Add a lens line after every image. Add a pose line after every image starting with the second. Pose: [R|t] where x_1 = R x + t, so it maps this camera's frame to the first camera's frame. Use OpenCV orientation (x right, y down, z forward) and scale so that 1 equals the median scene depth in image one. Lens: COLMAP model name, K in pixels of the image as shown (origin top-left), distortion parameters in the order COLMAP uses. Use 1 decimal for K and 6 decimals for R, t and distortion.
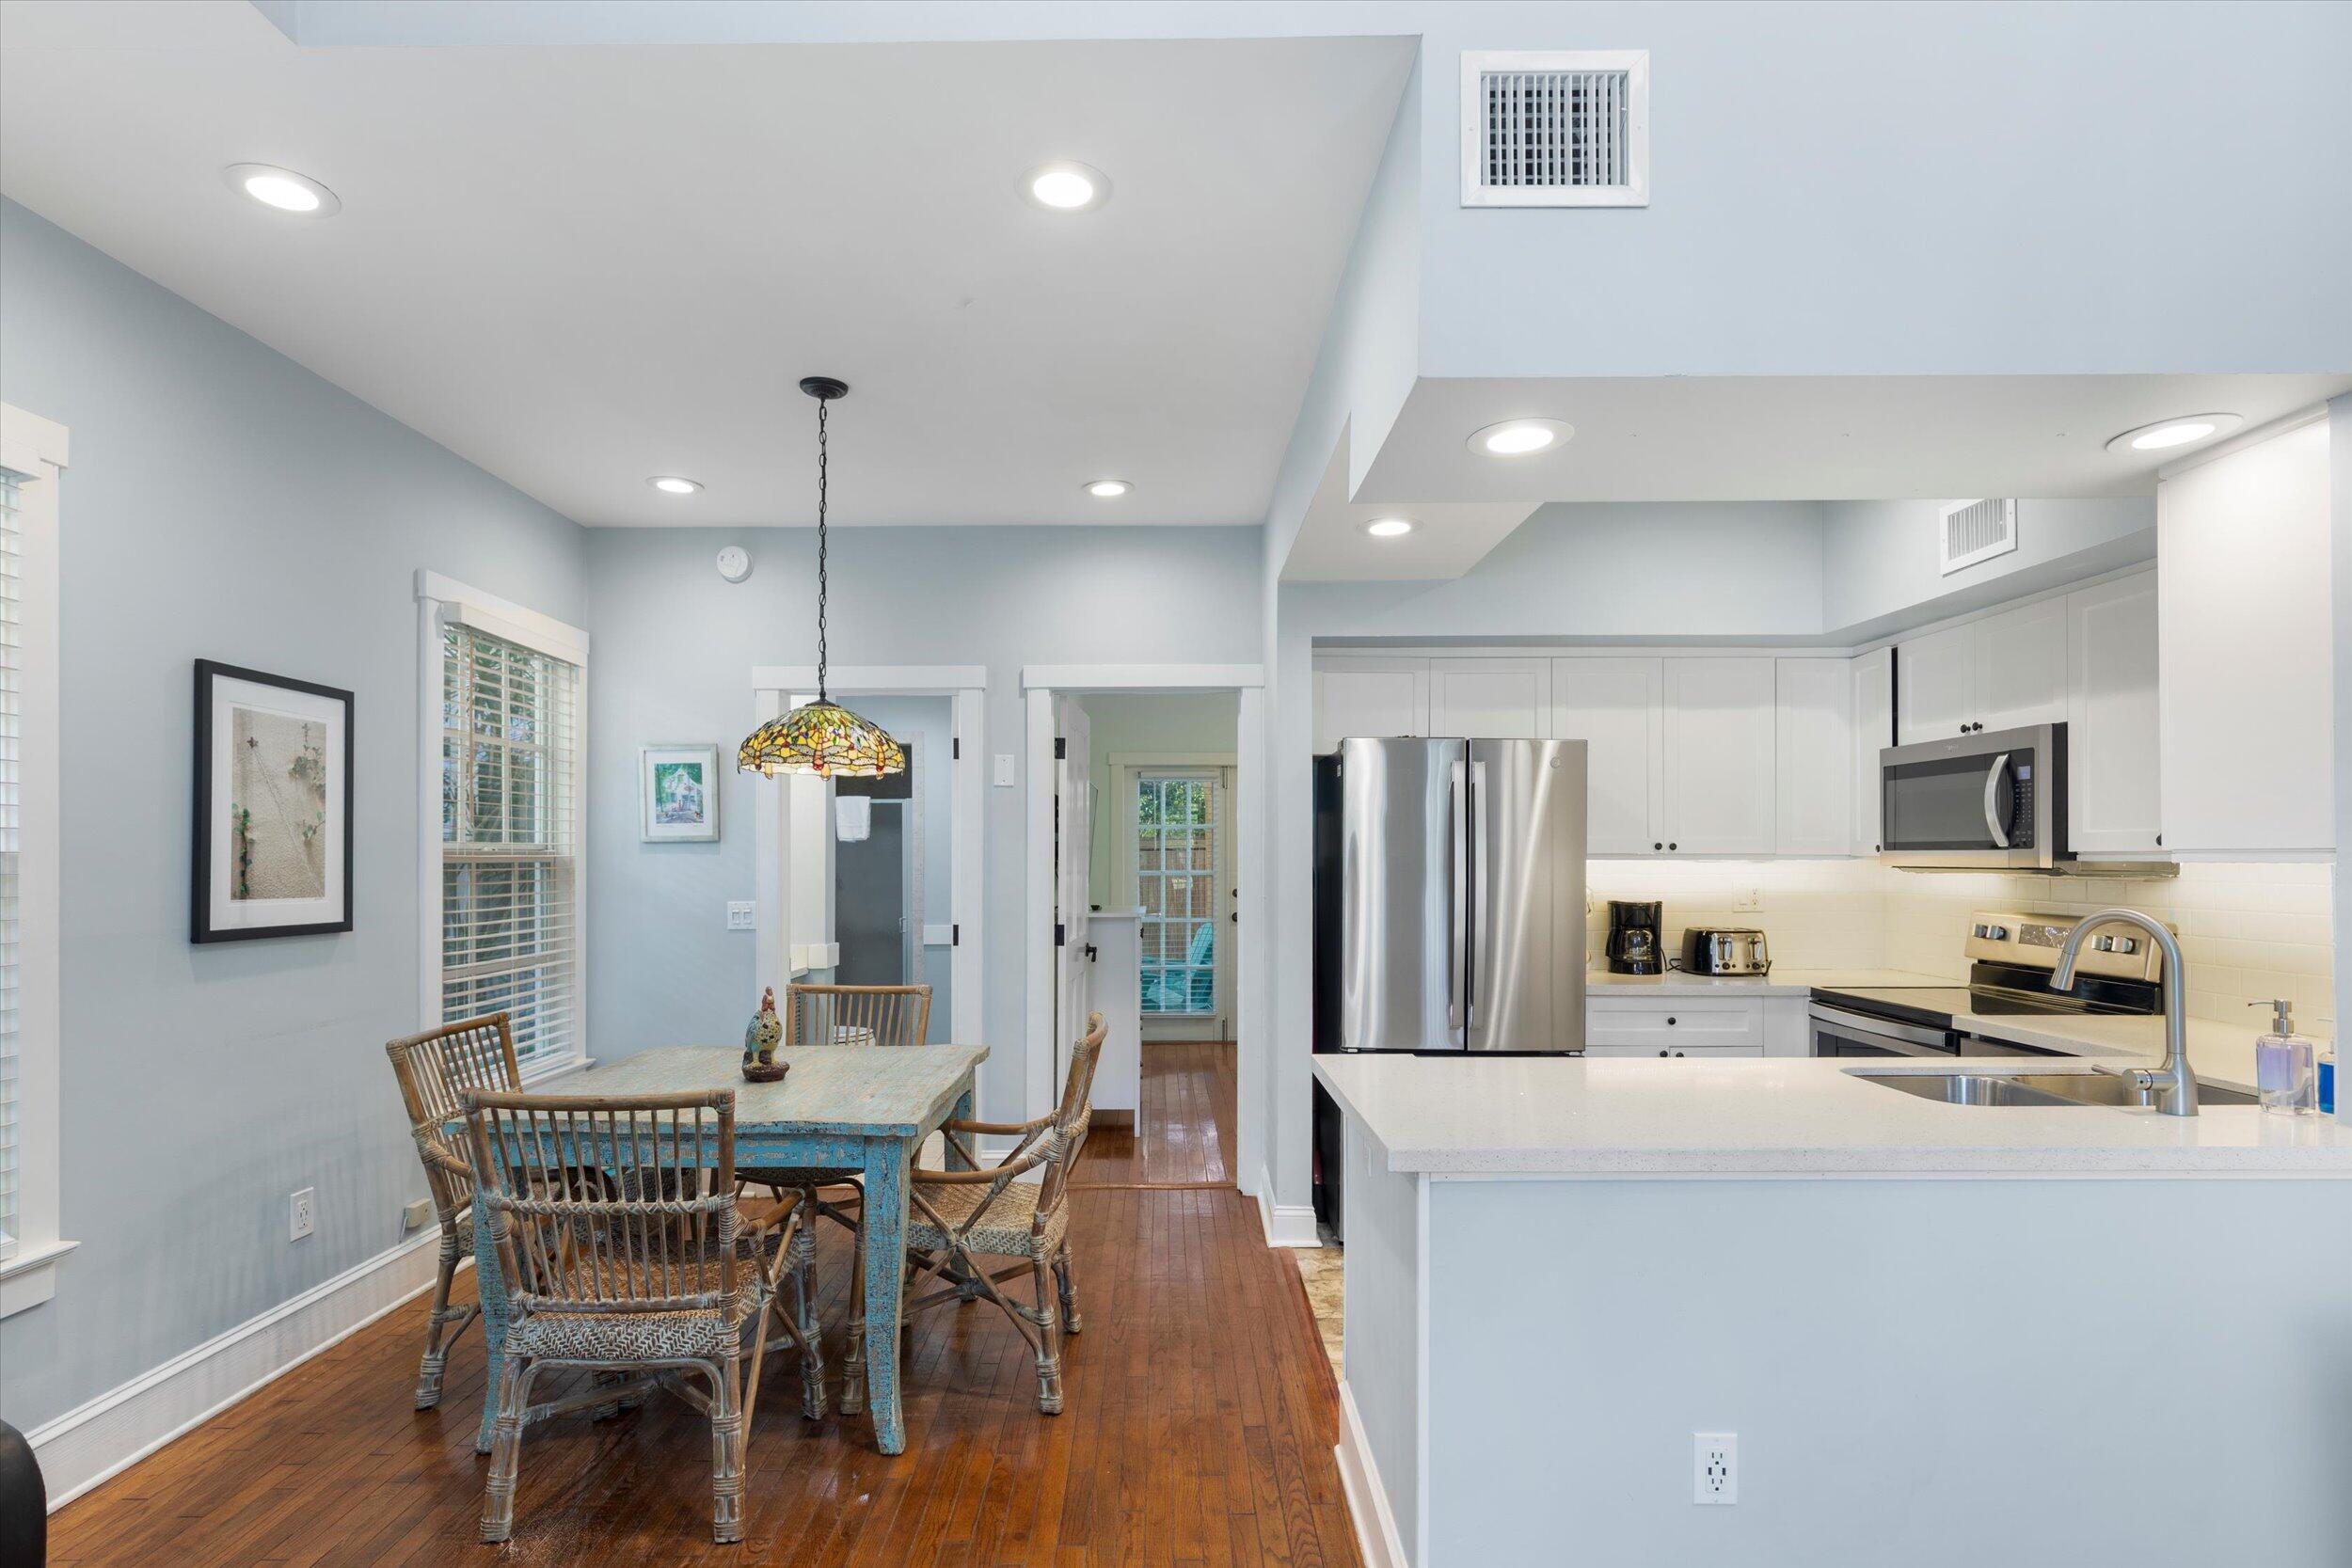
lens RADIAL K [[1209.3, 0, 1156.4], [0, 1209.3, 850.5], [0, 0, 1]] dist [-0.002320, -0.002497]
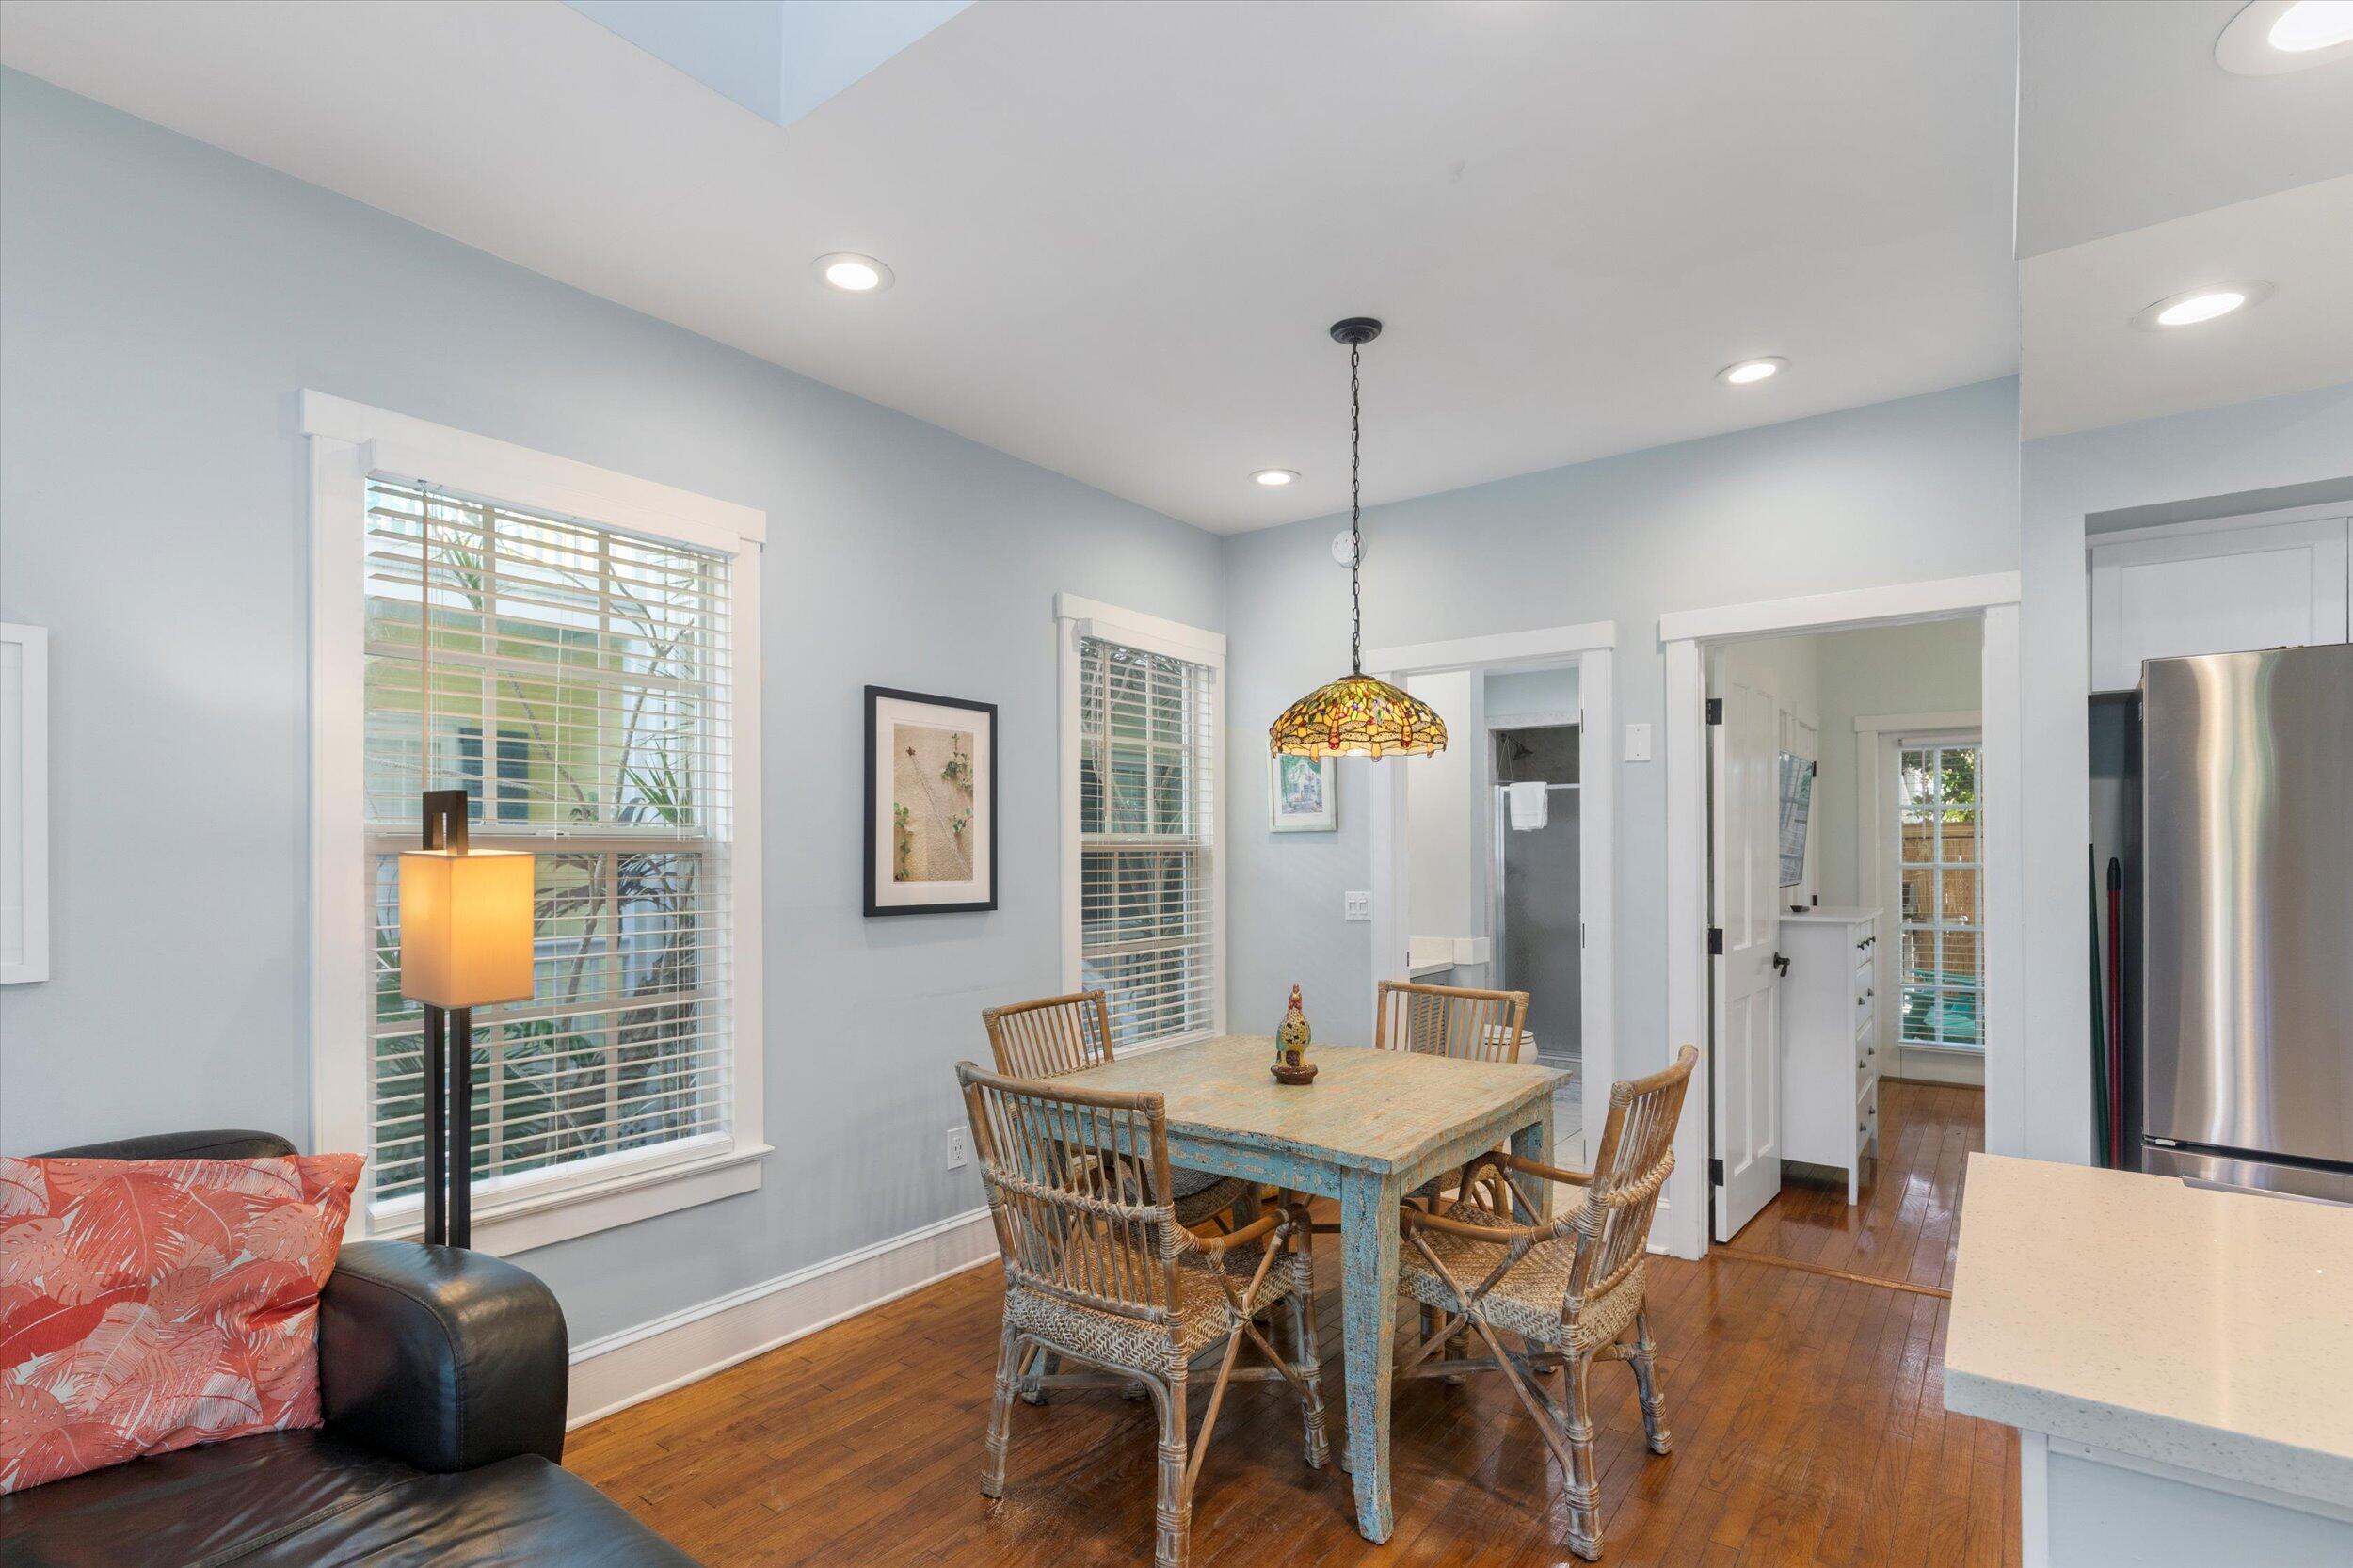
lens RADIAL K [[1157.6, 0, 1138.3], [0, 1157.6, 842.7], [0, 0, 1]] dist [-0.001194, 0.000218]
pose [[0.789884, -0.004870, -0.613237, 0.120228], [0.004930, 0.999987, -0.001591, 0.003967], [0.613236, -0.001766, 0.789897, 0.193784]]
